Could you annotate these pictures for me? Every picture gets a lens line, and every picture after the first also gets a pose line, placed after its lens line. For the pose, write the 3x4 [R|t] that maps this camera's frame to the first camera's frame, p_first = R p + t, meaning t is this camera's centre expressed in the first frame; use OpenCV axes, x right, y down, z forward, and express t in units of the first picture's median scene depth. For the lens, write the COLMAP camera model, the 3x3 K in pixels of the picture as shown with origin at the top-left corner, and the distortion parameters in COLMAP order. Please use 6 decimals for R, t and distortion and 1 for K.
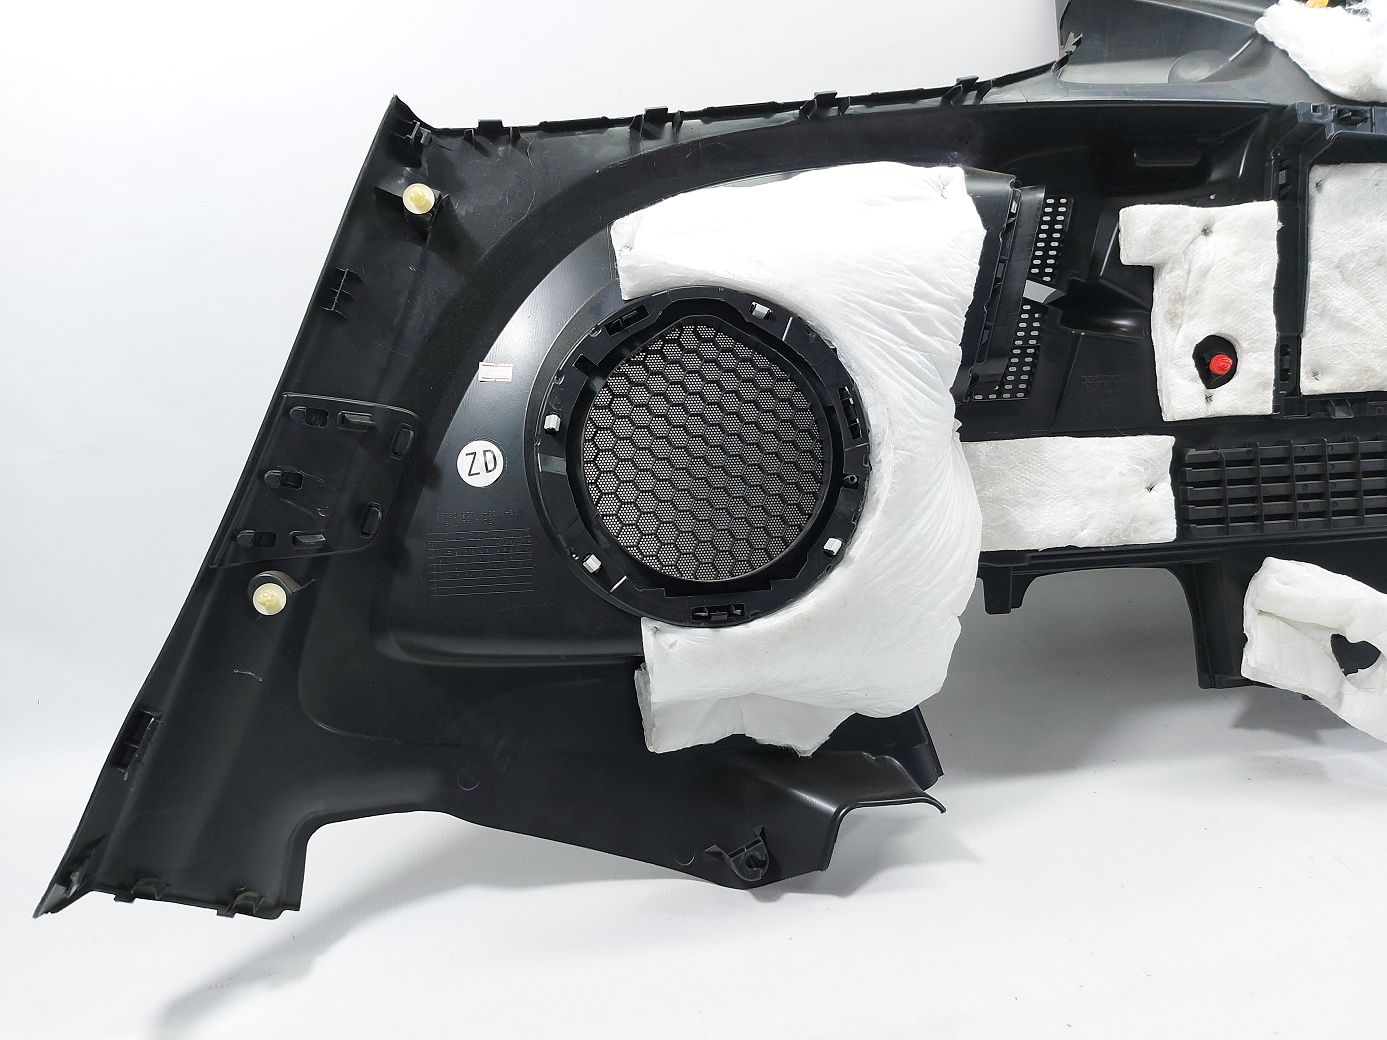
lens RADIAL K [[983.1, 0, 693.5], [0, 983.1, 520.0], [0, 0, 1]] dist [0.081318, -0.113138]
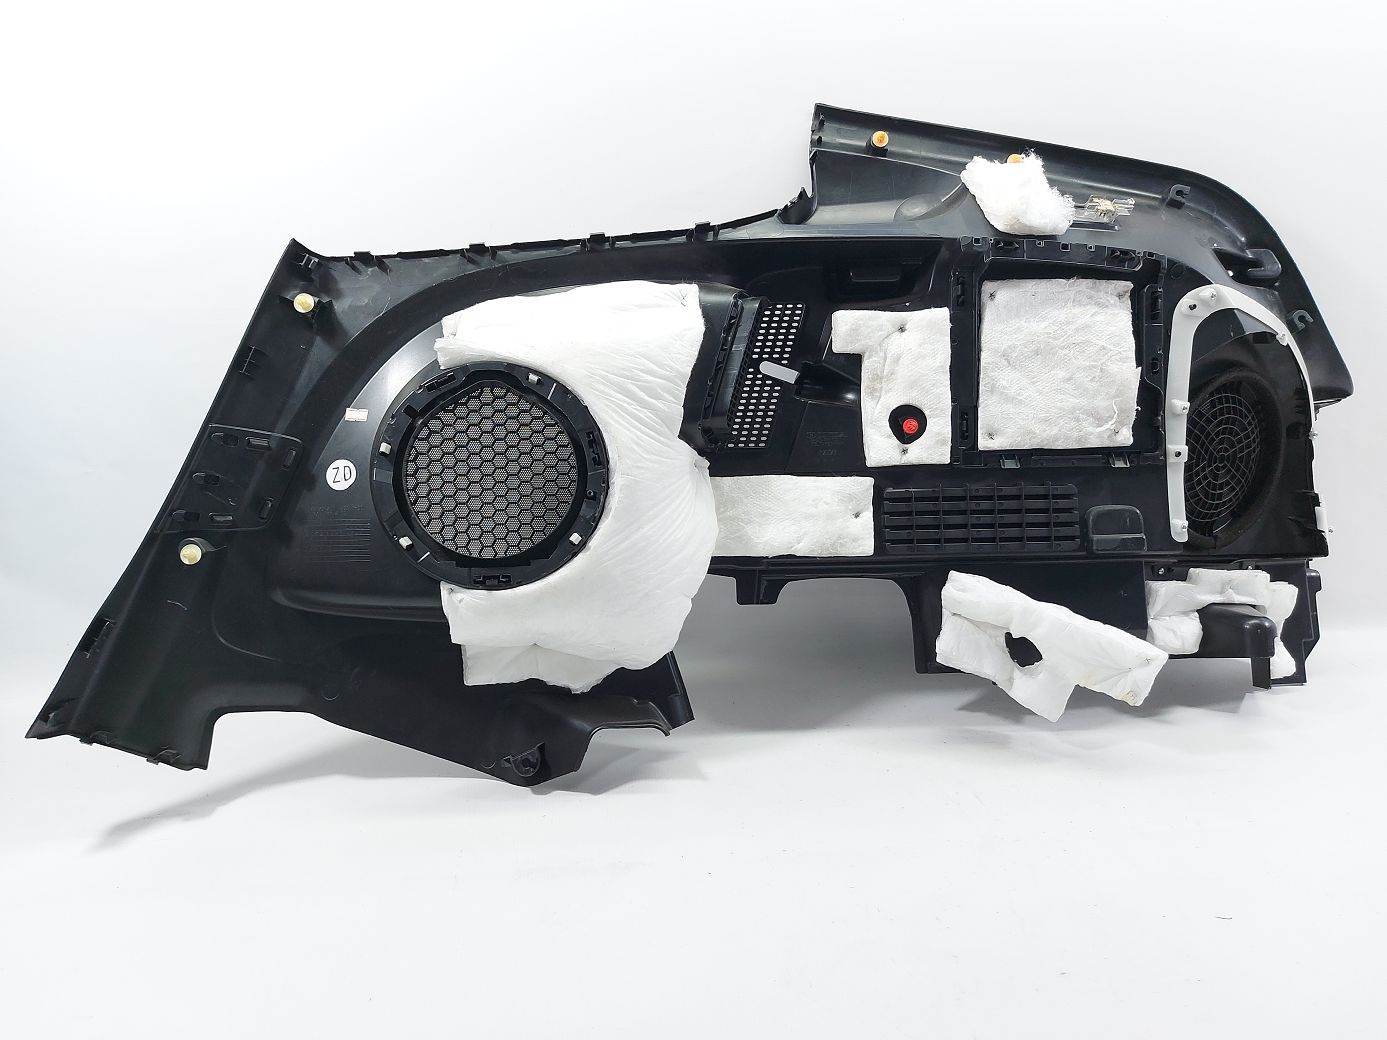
lens RADIAL K [[973.8, 0, 695.4], [0, 973.8, 527.0], [0, 0, 1]] dist [0.103762, -0.131516]
pose [[0.995438, 0.032073, -0.089861, 0.416381], [-0.037563, 0.997486, -0.060082, 0.083536], [0.087708, 0.063183, 0.994140, -0.398085]]
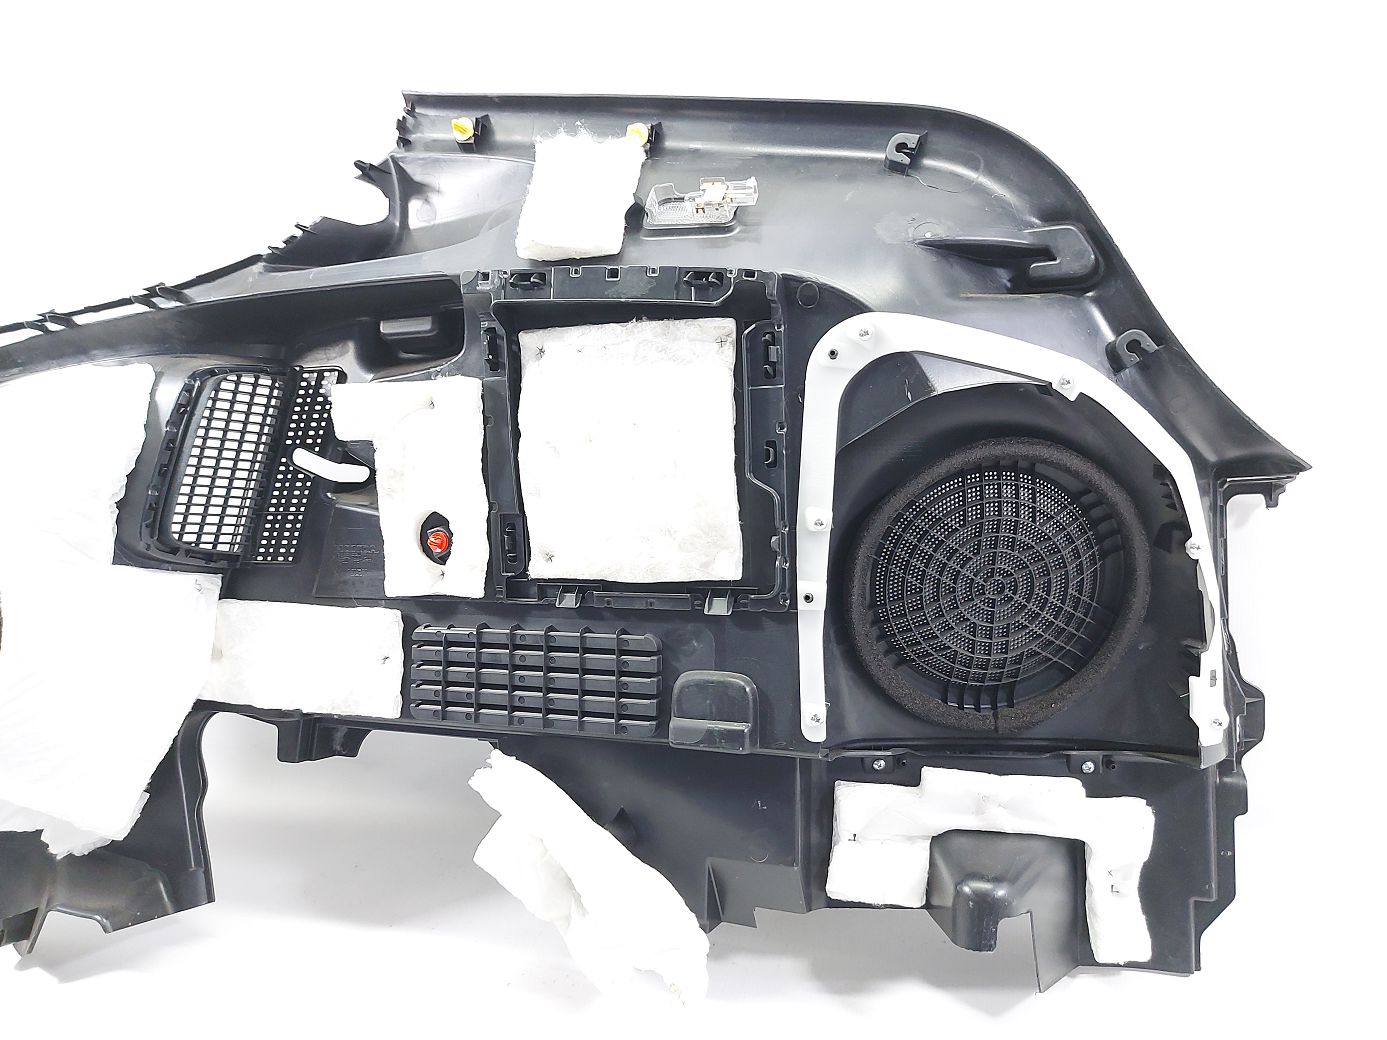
lens RADIAL K [[973.8, 0, 695.4], [0, 973.8, 527.0], [0, 0, 1]] dist [0.103762, -0.131516]
pose [[0.867440, 0.057487, -0.494210, 1.399158], [-0.062182, 0.998041, 0.006952, -0.221955], [0.493641, 0.024700, 0.869315, 0.343524]]
